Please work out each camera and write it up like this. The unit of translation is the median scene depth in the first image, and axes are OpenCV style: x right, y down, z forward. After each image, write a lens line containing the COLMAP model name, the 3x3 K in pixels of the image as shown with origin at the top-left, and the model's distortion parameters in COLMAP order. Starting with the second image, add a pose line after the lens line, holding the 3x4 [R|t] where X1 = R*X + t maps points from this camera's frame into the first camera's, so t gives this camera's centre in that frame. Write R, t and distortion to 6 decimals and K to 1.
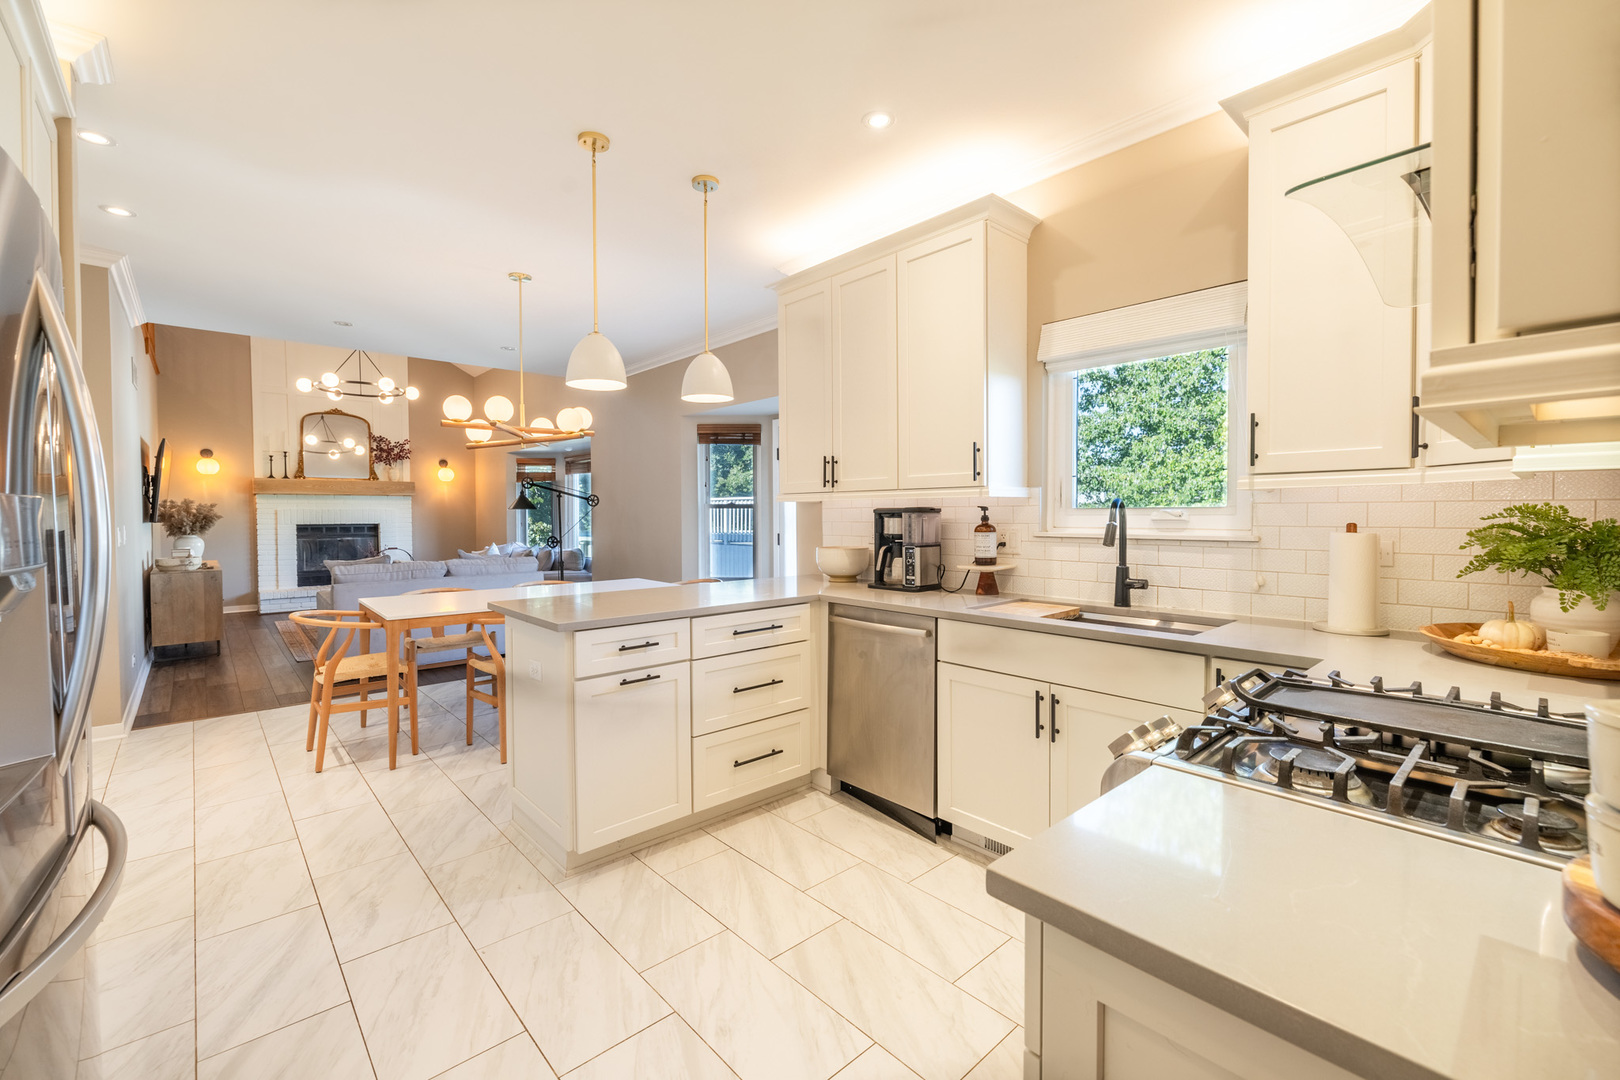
lens RADIAL K [[678.7, 0, 808.0], [0, 678.7, 527.0], [0, 0, 1]] dist [-0.004060, 0.000336]
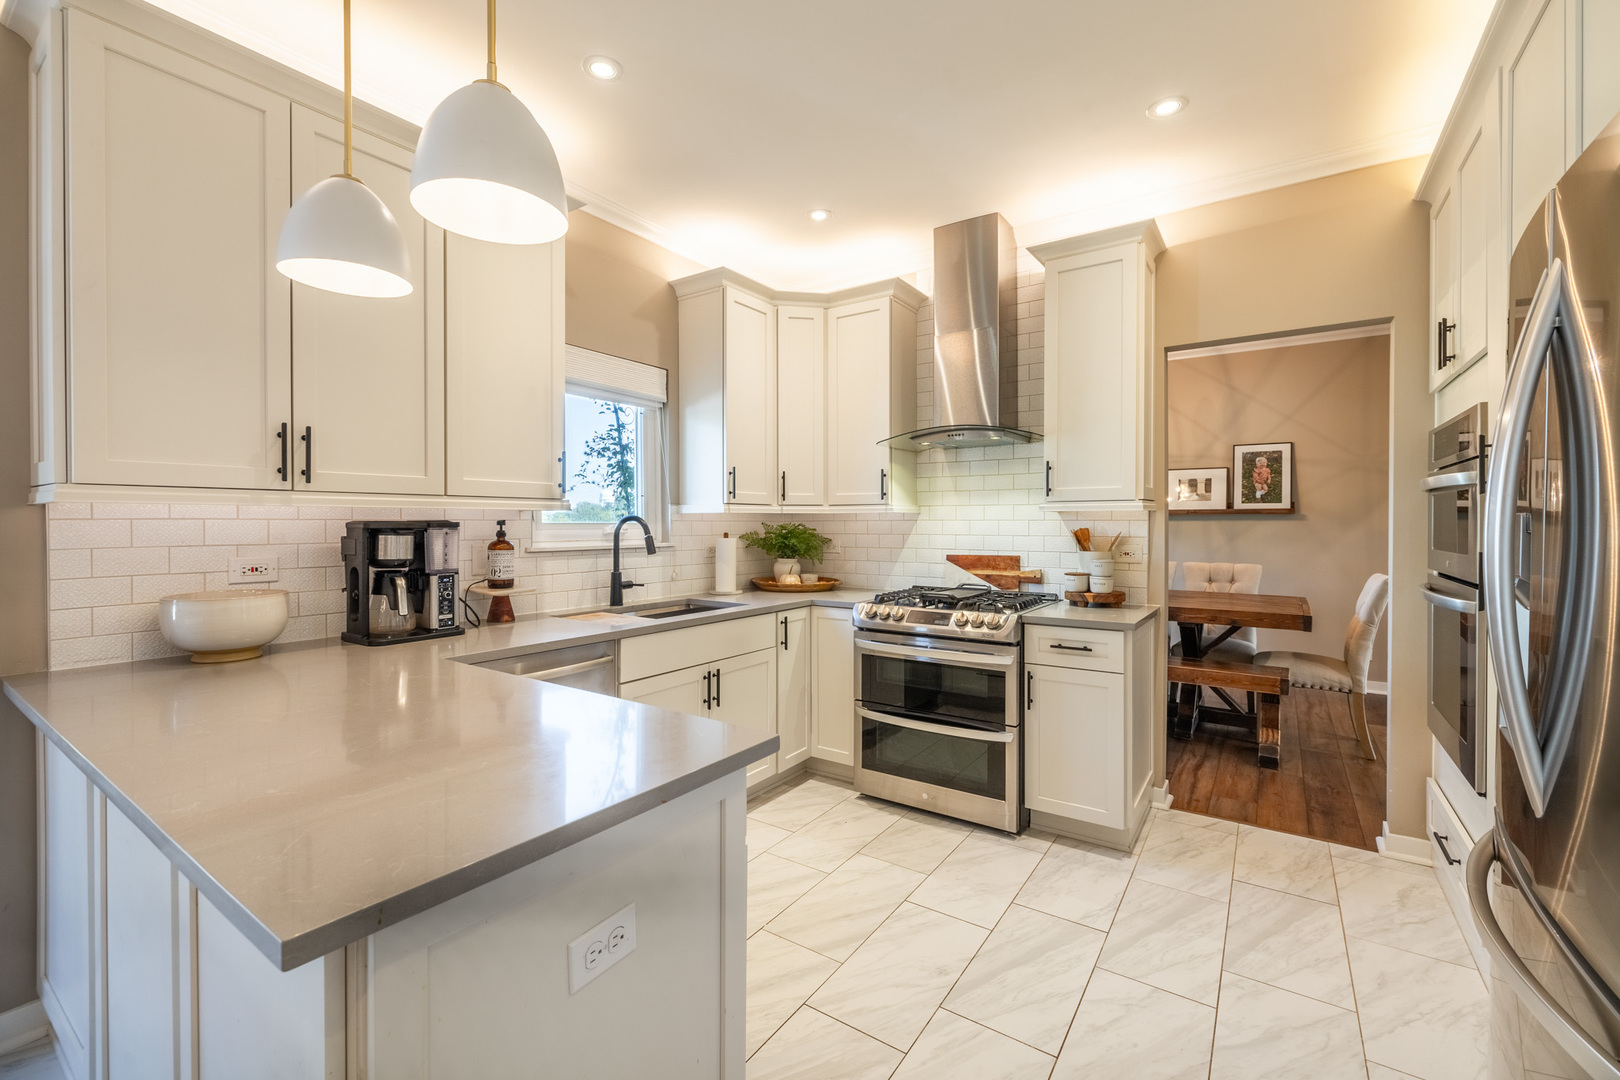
lens RADIAL K [[678.7, 0, 808.0], [0, 678.7, 527.0], [0, 0, 1]] dist [-0.004060, 0.000336]
pose [[-0.224733, 0.011770, 0.974349, -0.676391], [0.042979, 0.999074, -0.002156, -0.002952], [-0.973472, 0.041392, -0.225031, 0.821702]]
